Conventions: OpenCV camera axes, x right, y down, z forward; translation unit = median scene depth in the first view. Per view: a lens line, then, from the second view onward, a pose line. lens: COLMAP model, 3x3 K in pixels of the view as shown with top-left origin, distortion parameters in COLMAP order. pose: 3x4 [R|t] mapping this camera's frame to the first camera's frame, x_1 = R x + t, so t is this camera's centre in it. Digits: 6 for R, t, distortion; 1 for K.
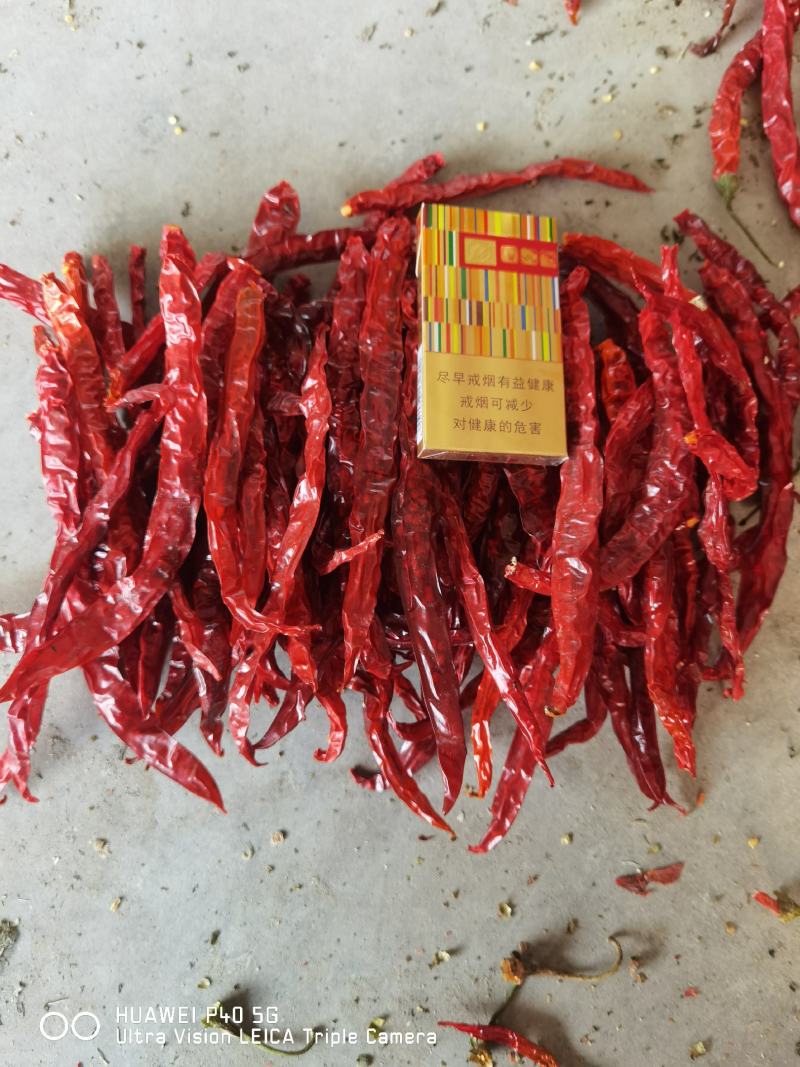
lens RADIAL K [[821.7, 0, 403.6], [0, 821.7, 534.3], [0, 0, 1]] dist [-0.009036, -0.007581]
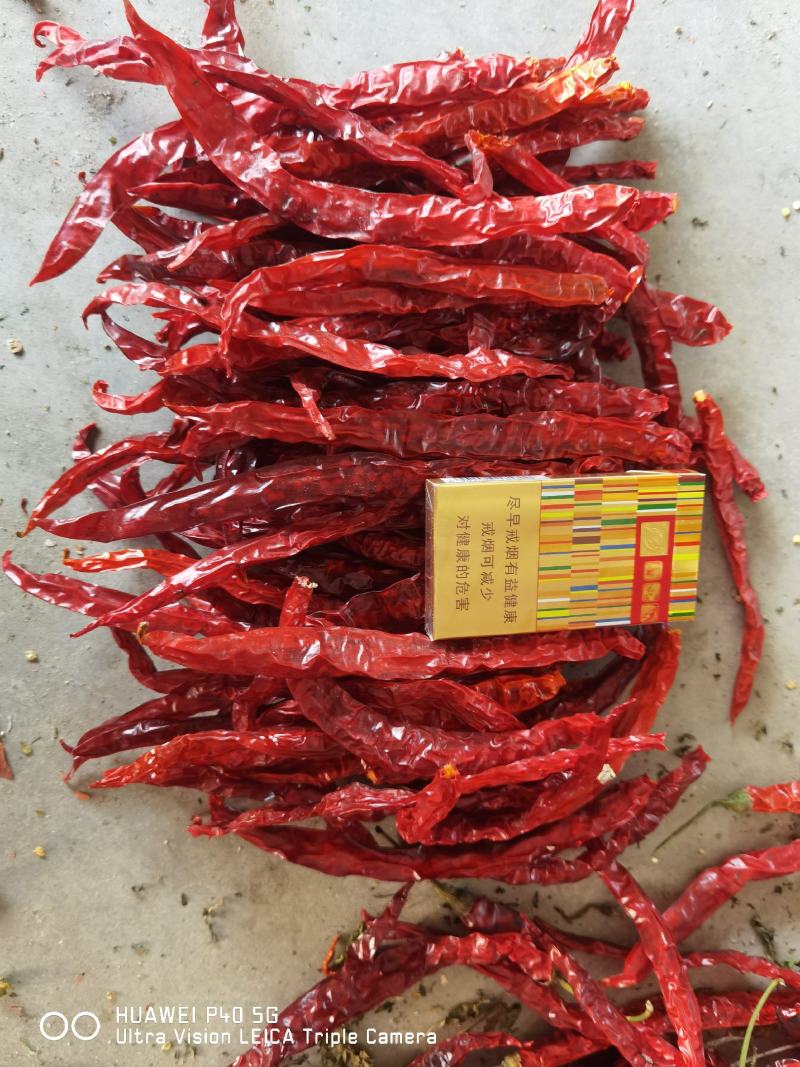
lens RADIAL K [[821.7, 0, 403.6], [0, 821.7, 534.3], [0, 0, 1]] dist [-0.009036, -0.007581]
pose [[0.039921, 0.998299, 0.042480, 0.038470], [-0.999145, 0.039426, 0.012421, -0.075912], [0.010725, -0.042940, 0.999020, 0.076814]]
